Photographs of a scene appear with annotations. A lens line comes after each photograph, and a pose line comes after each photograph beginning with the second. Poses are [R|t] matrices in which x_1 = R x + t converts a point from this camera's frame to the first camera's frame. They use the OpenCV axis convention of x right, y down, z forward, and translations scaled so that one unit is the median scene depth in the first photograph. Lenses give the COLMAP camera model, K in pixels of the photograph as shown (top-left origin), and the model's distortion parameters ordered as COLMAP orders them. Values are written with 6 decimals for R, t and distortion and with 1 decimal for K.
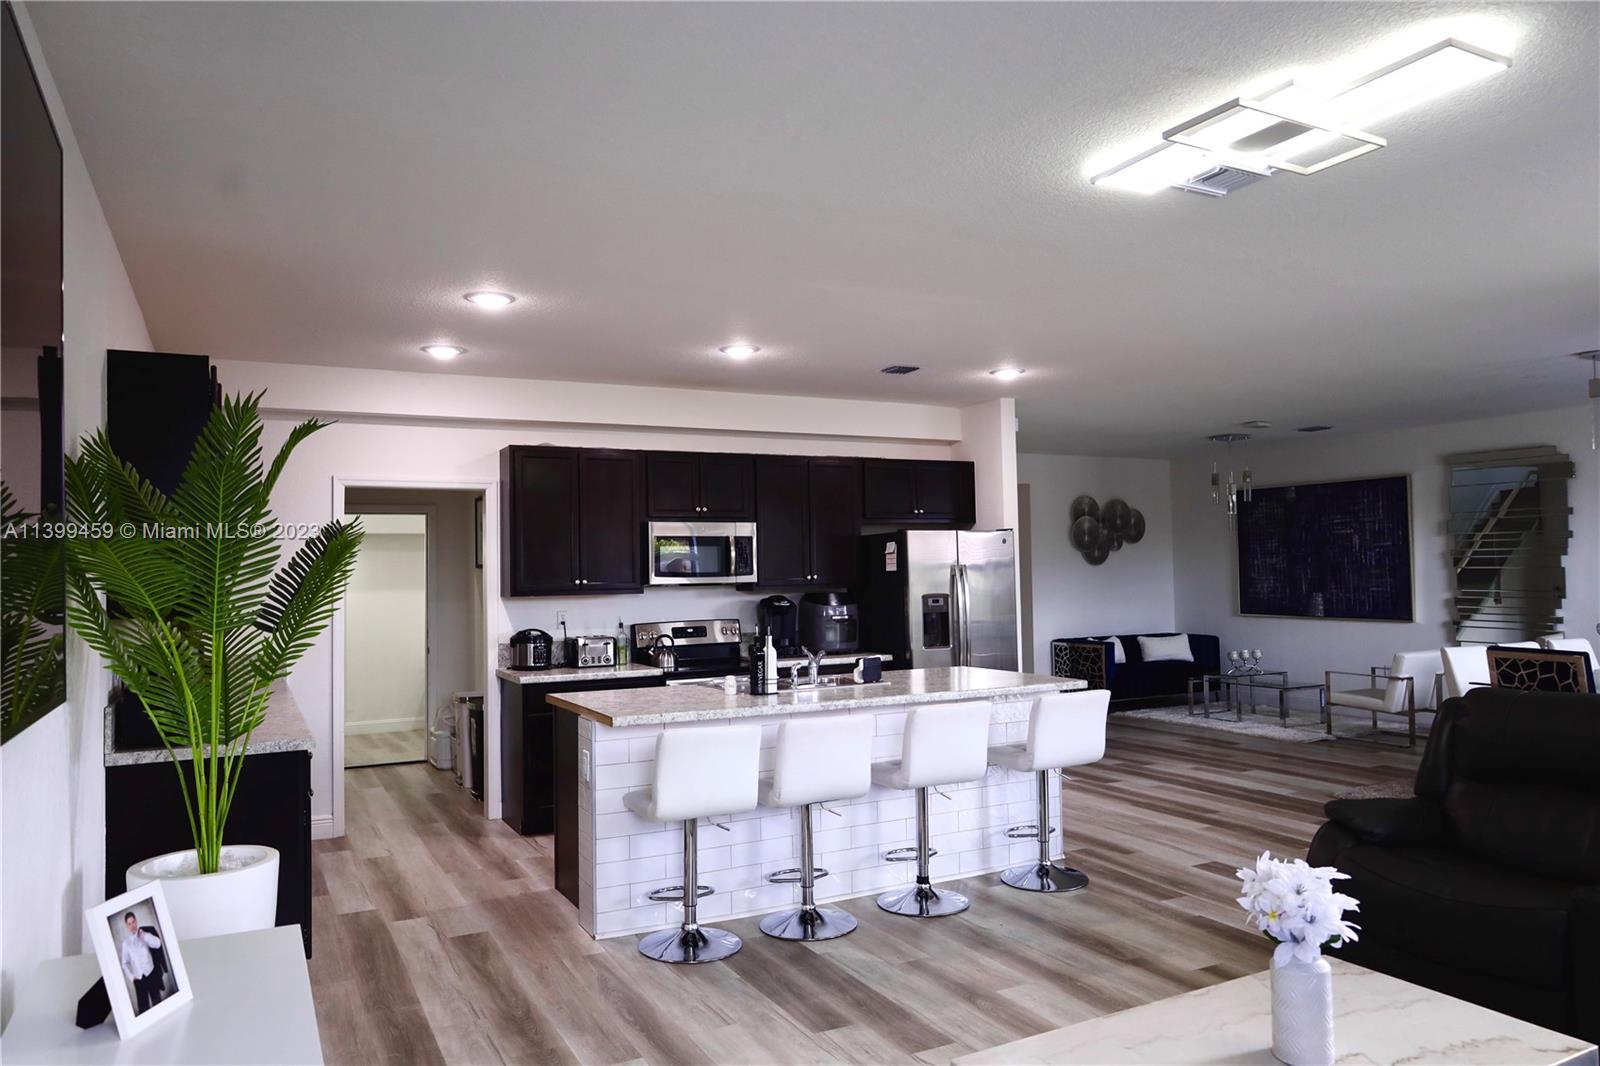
lens RADIAL K [[1091.0, 0, 806.0], [0, 1091.0, 535.0], [0, 0, 1]] dist [-0.011211, 0.005818]
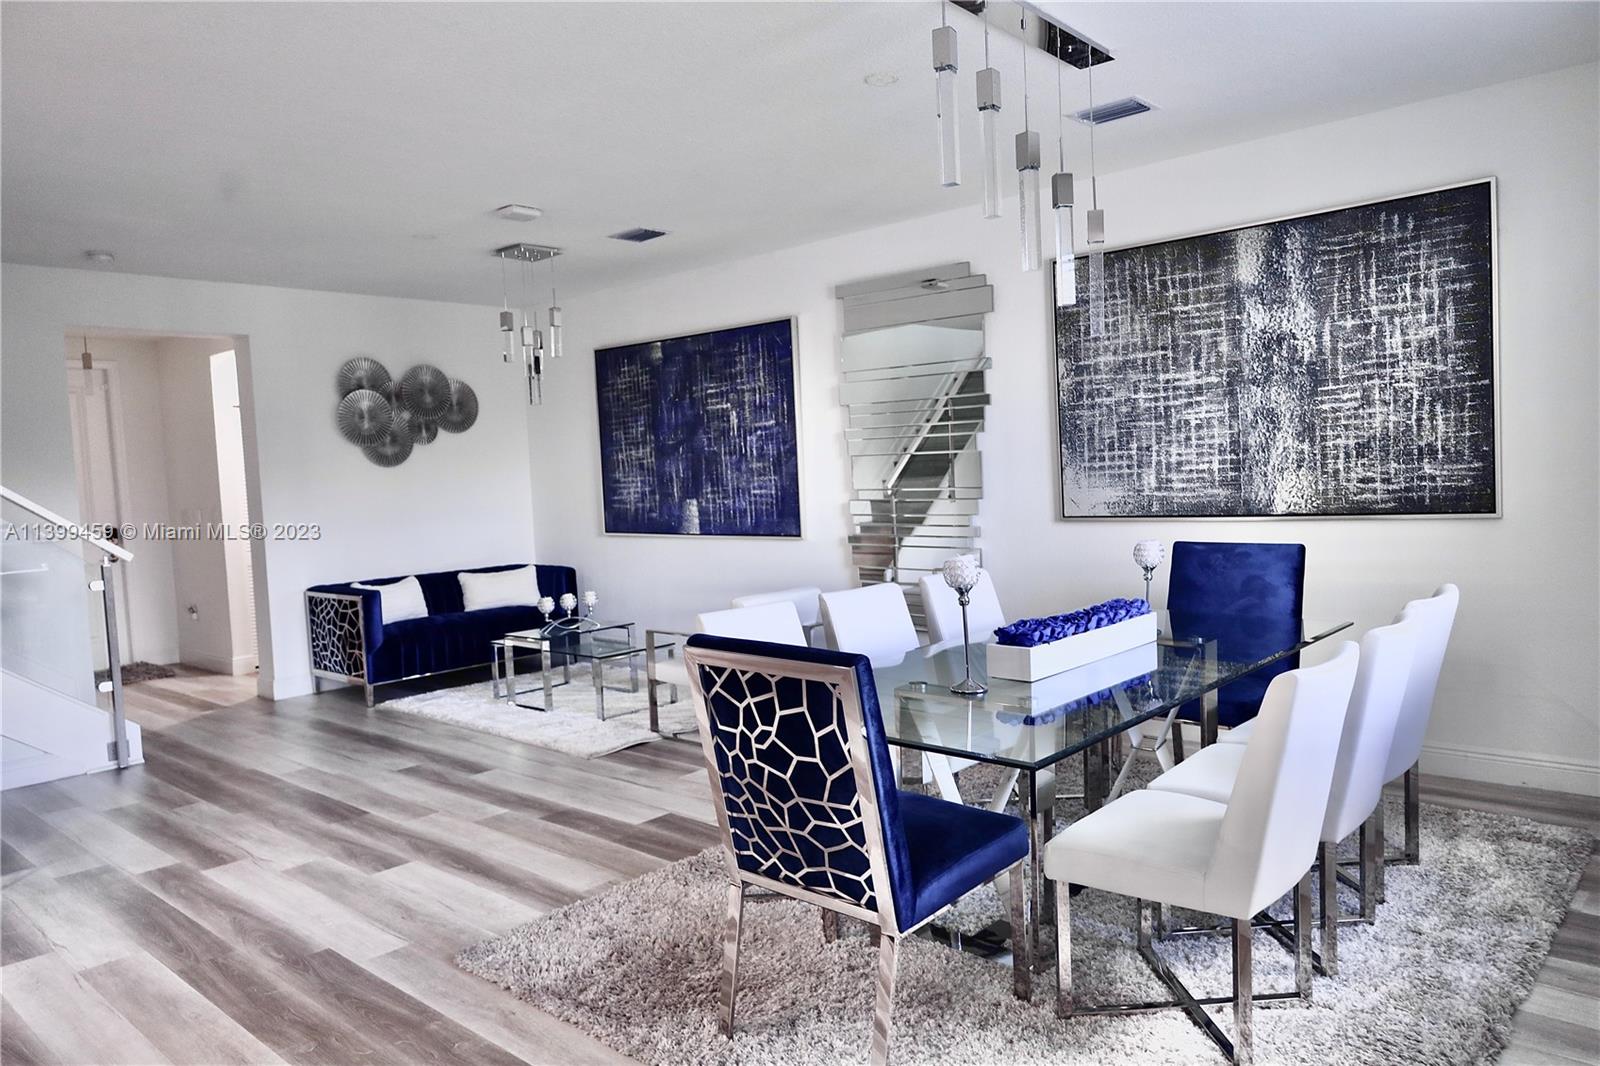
lens RADIAL K [[1091.0, 0, 806.0], [0, 1091.0, 535.0], [0, 0, 1]] dist [-0.011211, 0.005818]
pose [[0.935620, -0.046496, 0.349932, 0.476714], [0.016385, 0.995939, 0.088523, 0.026169], [-0.352627, -0.077091, 0.932583, 0.547172]]
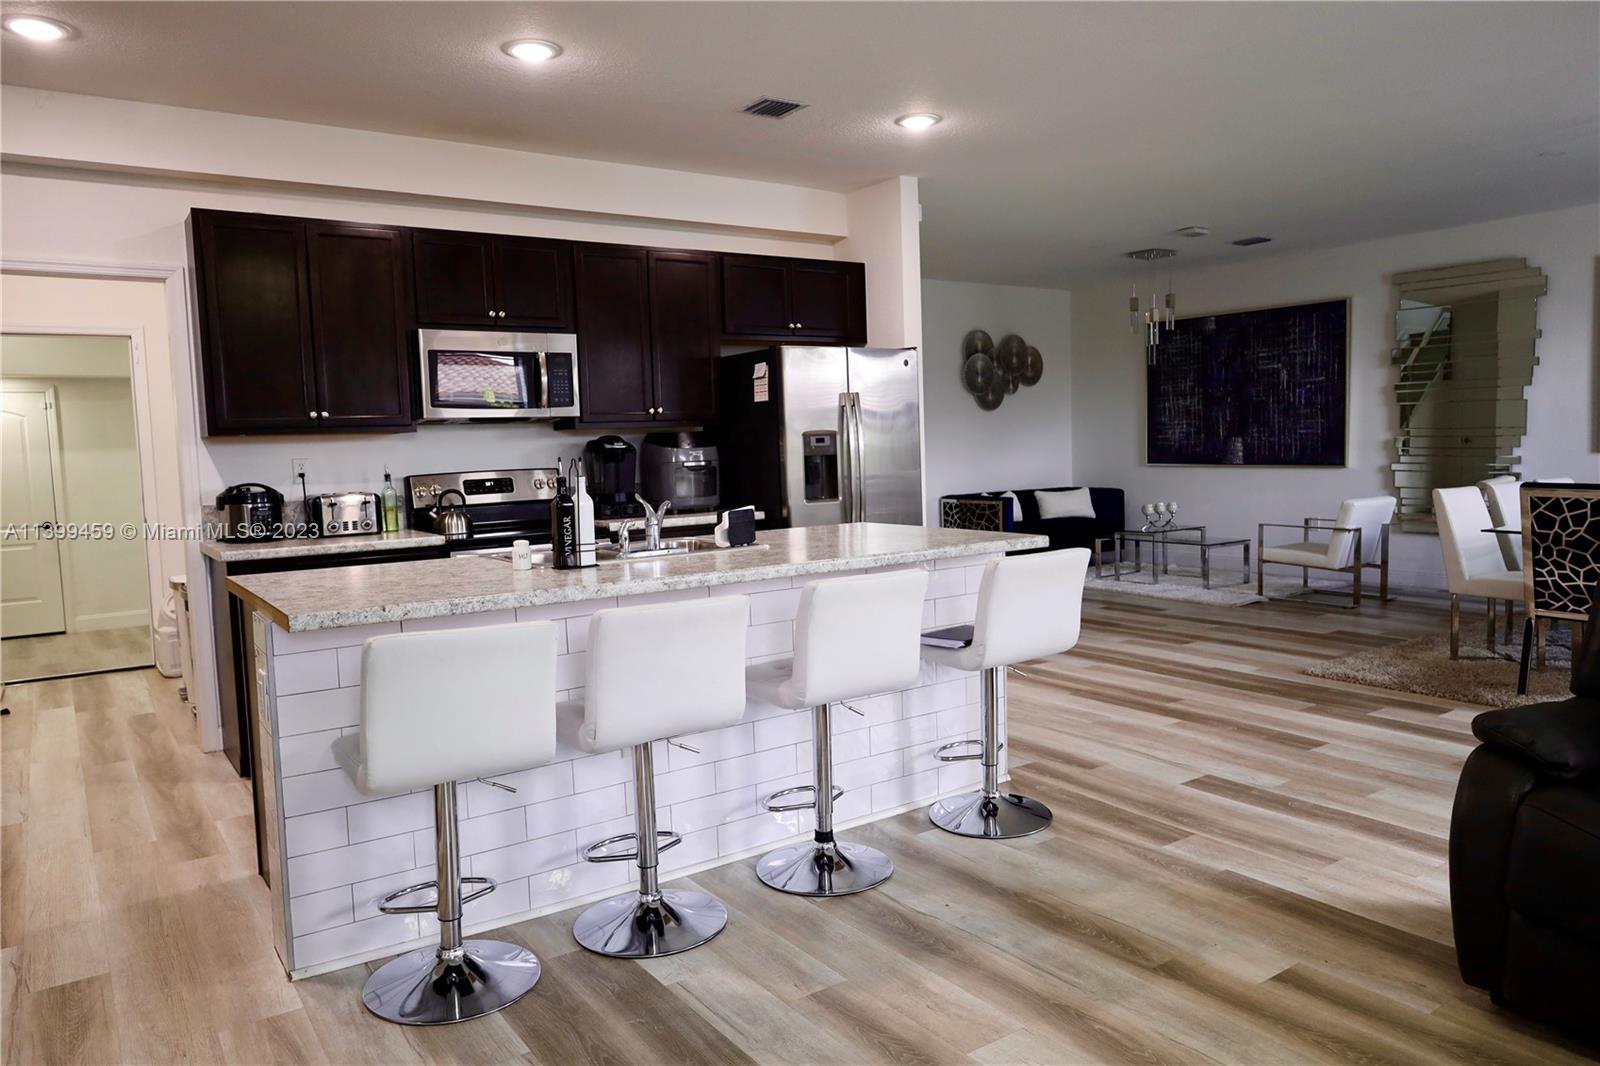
lens RADIAL K [[1091.0, 0, 806.0], [0, 1091.0, 535.0], [0, 0, 1]] dist [-0.011211, 0.005818]
pose [[0.991461, -0.023000, 0.128357, 0.010479], [0.007649, 0.992885, 0.118828, 0.038216], [-0.130177, -0.116832, 0.984583, 0.260622]]
